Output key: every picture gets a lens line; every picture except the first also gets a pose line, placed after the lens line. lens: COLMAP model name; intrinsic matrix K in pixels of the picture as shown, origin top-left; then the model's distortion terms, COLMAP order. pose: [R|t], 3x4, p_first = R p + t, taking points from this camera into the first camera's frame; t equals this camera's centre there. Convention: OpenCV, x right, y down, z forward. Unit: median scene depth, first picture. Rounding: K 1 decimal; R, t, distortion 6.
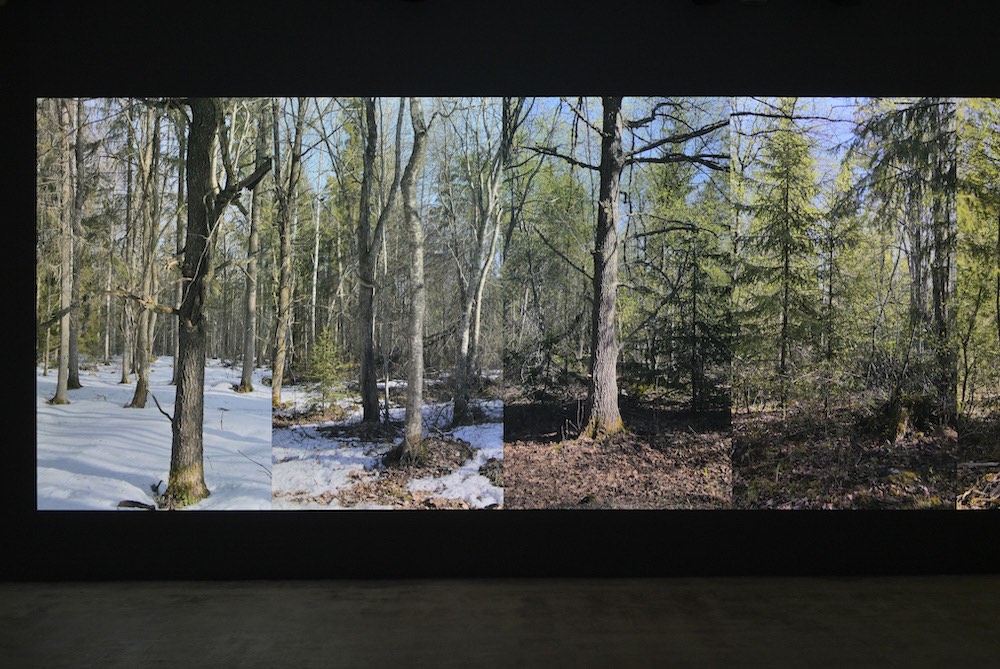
lens RADIAL K [[1003.3, 0, 500.0], [0, 1003.3, 334.5], [0, 0, 1]] dist [-0.006425, 0.008954]
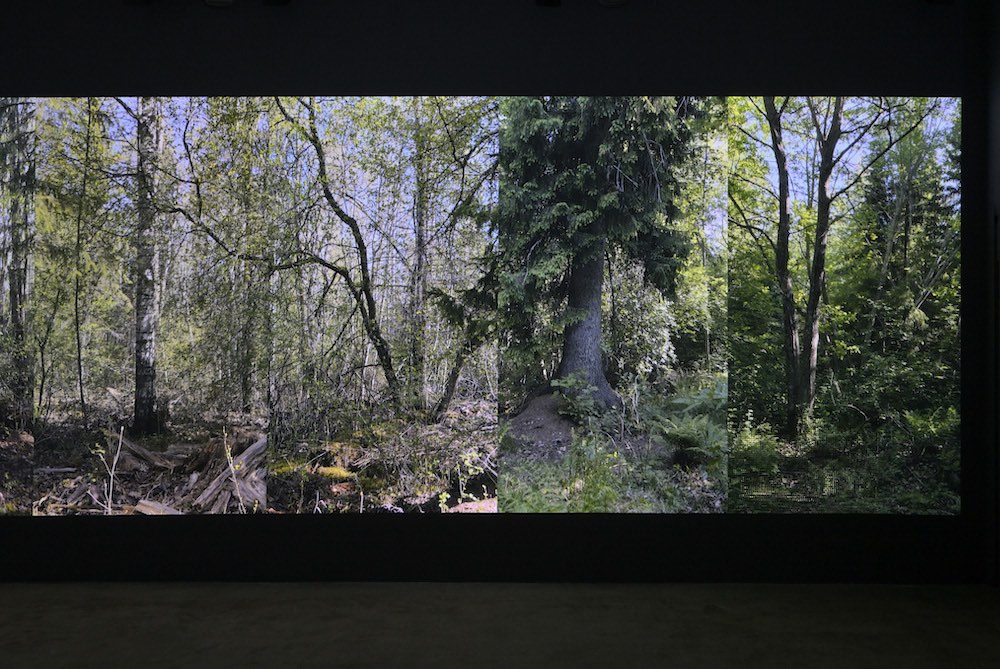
lens RADIAL K [[1003.3, 0, 500.0], [0, 1003.3, 334.5], [0, 0, 1]] dist [-0.006425, 0.008954]
pose [[0.999132, -0.002755, -0.041570, 0.953240], [0.002330, 0.999944, -0.010275, 0.008165], [0.041596, 0.010169, 0.999083, 0.036116]]
